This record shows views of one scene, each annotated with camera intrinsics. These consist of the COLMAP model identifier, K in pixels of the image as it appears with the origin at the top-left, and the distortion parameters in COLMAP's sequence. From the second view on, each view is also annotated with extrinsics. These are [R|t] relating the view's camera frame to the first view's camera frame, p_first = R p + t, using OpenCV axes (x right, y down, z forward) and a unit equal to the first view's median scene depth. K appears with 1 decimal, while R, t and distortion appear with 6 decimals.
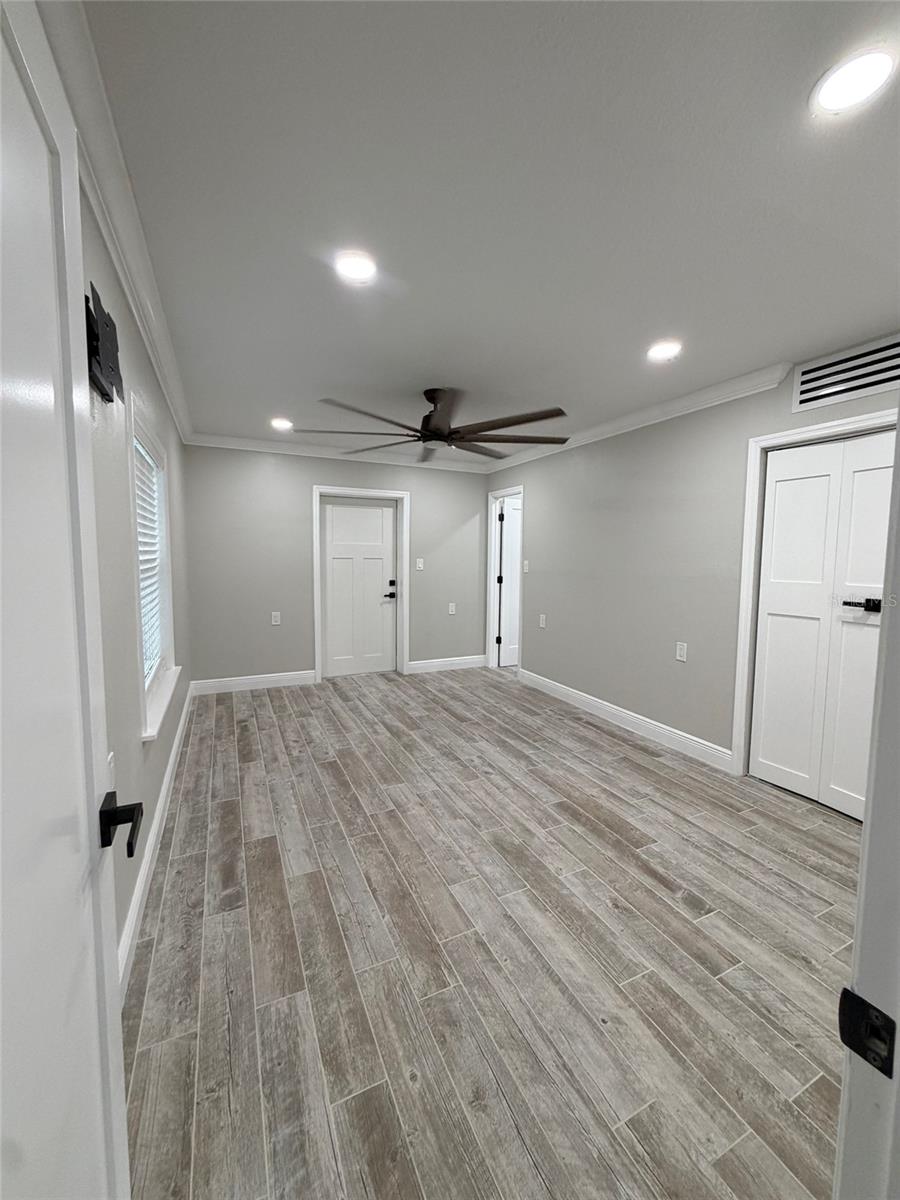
lens RADIAL K [[478.9, 0, 445.8], [0, 478.9, 599.4], [0, 0, 1]] dist [-0.001513, 0.000676]
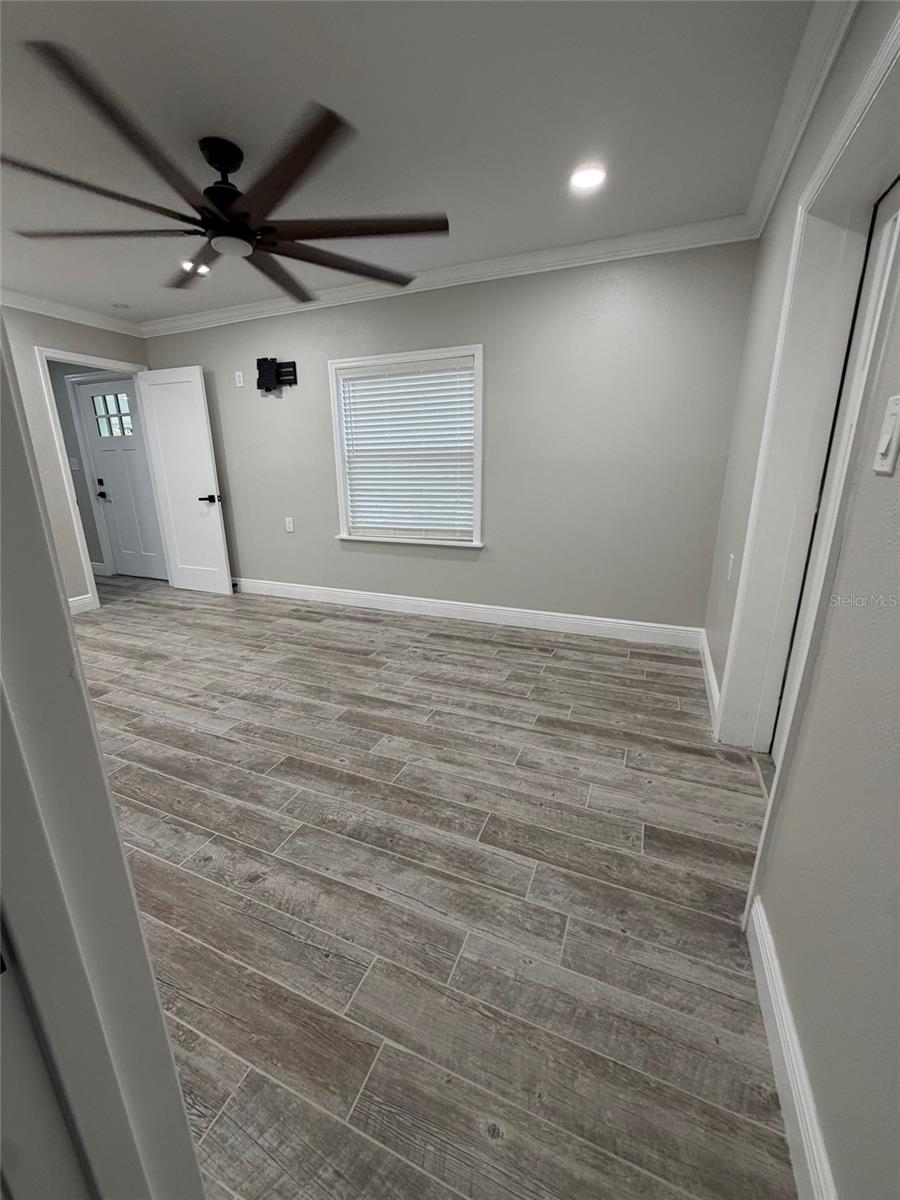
lens RADIAL K [[478.9, 0, 457.0], [0, 478.9, 598.6], [0, 0, 1]] dist [-0.001513, 0.000676]
pose [[-0.735676, 0.183714, -0.651943, 0.239182], [-0.059425, 0.941296, 0.332310, -0.107634], [0.674721, 0.283214, -0.681572, 1.648781]]
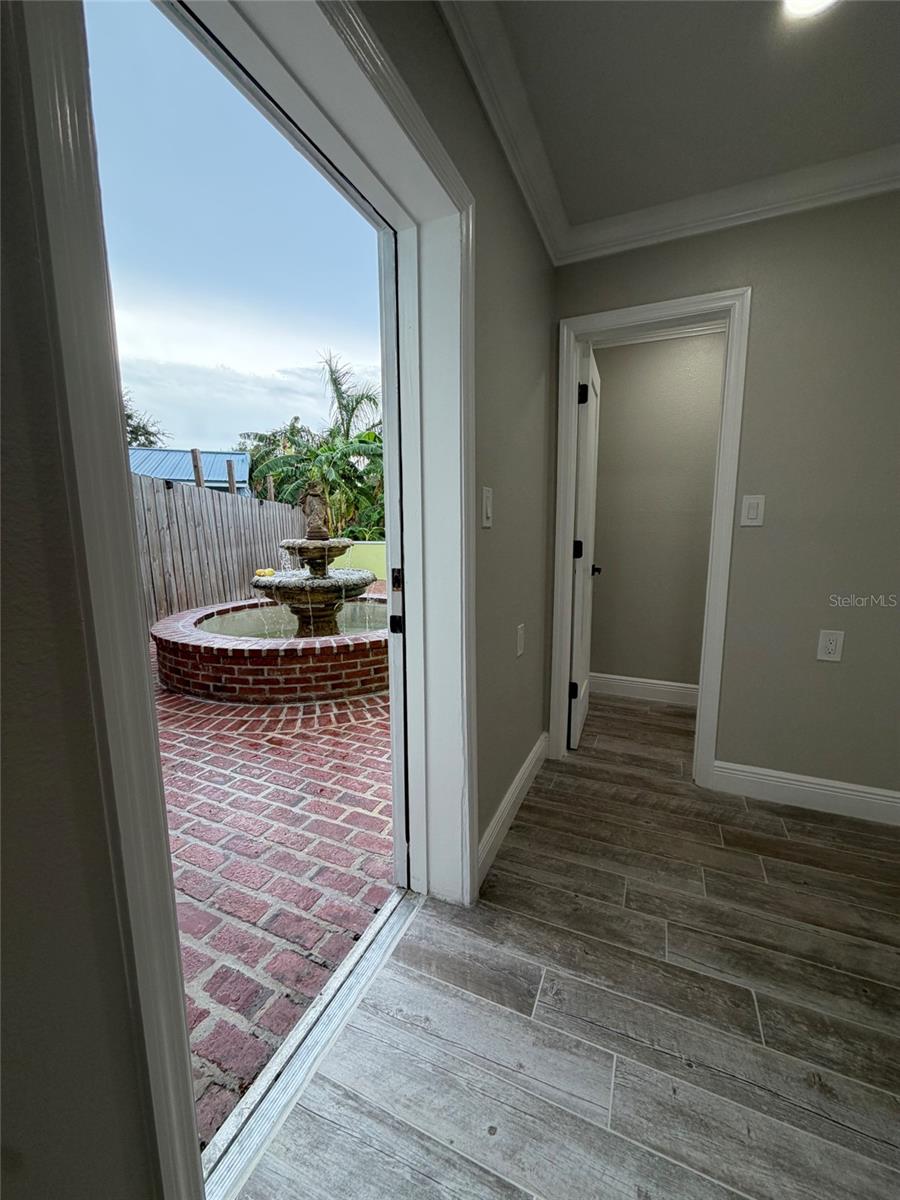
lens RADIAL K [[478.9, 0, 454.1], [0, 478.9, 602.3], [0, 0, 1]] dist [-0.001513, 0.000676]
pose [[0.749885, -0.121129, 0.650385, -0.411676], [0.072586, 0.992224, 0.101104, -0.077394], [-0.657575, -0.028607, 0.752846, 1.292122]]
